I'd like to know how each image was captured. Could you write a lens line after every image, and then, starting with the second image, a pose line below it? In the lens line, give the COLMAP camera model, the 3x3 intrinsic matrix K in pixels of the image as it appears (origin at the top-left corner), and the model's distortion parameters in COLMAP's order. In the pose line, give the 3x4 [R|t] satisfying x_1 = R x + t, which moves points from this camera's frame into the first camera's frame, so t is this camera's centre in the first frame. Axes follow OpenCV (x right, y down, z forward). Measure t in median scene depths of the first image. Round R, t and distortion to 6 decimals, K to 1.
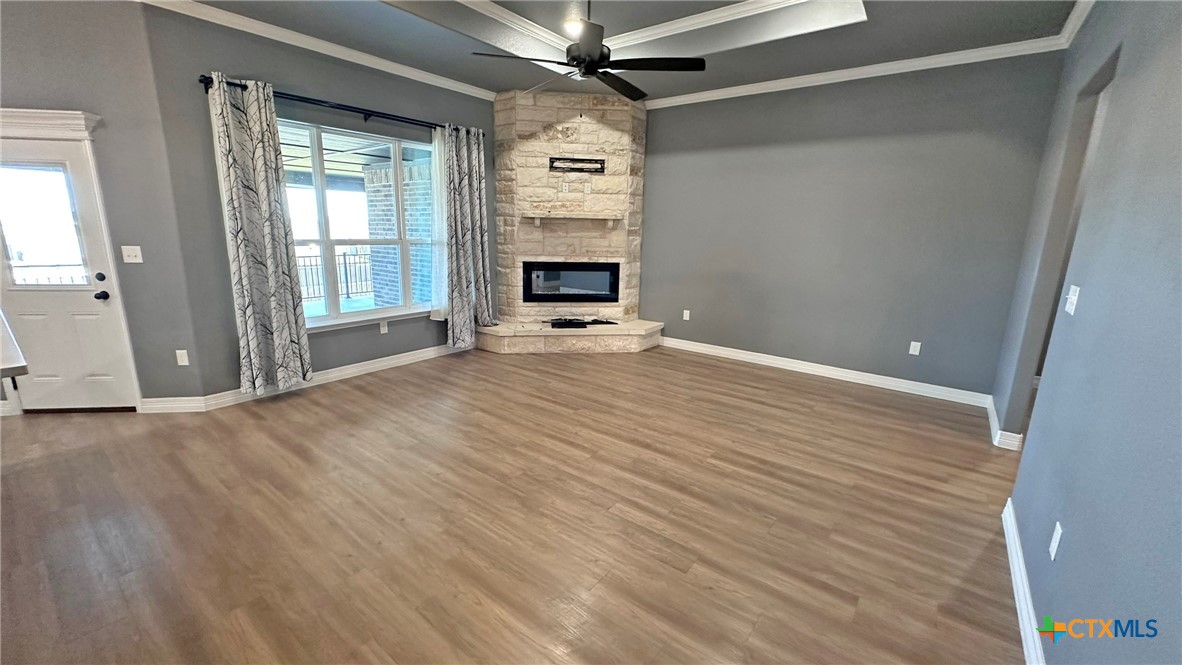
lens RADIAL K [[472.3, 0, 589.6], [0, 472.3, 330.8], [0, 0, 1]] dist [-0.000430, 0.000452]
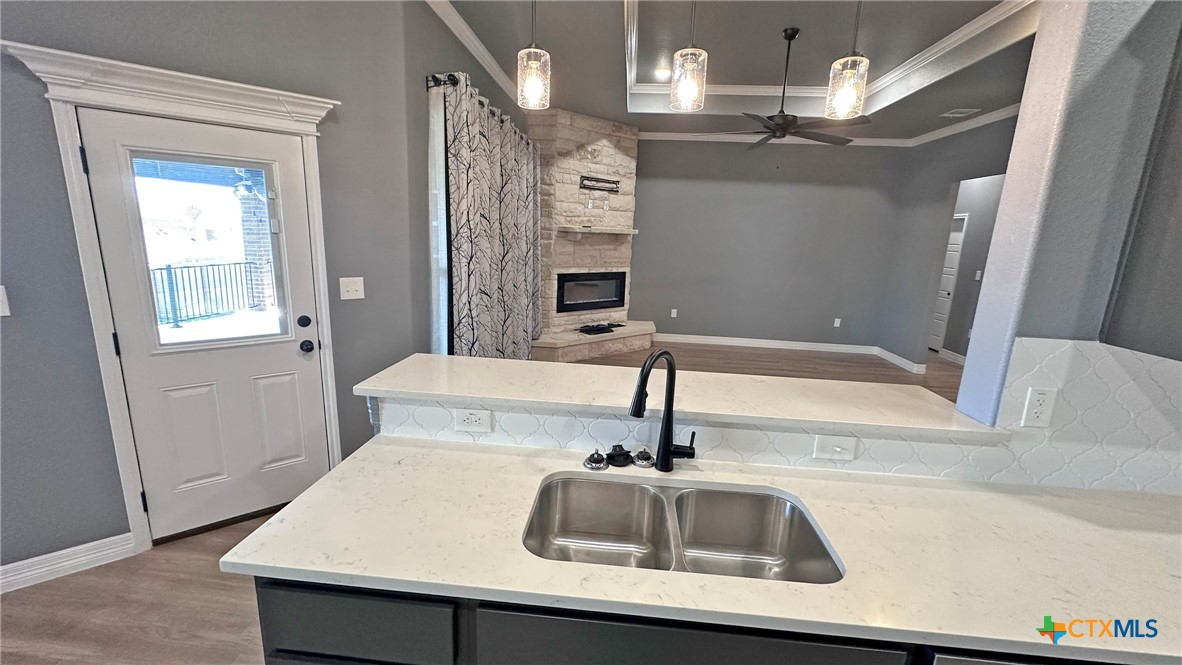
lens RADIAL K [[470.6, 0, 591.0], [0, 470.6, 332.5], [0, 0, 1]] dist [-0.003628, -0.000243]
pose [[0.842290, -0.099046, 0.529846, -0.687236], [0.093894, 0.994905, 0.036718, -0.053874], [-0.530783, 0.018823, 0.847298, 0.099819]]
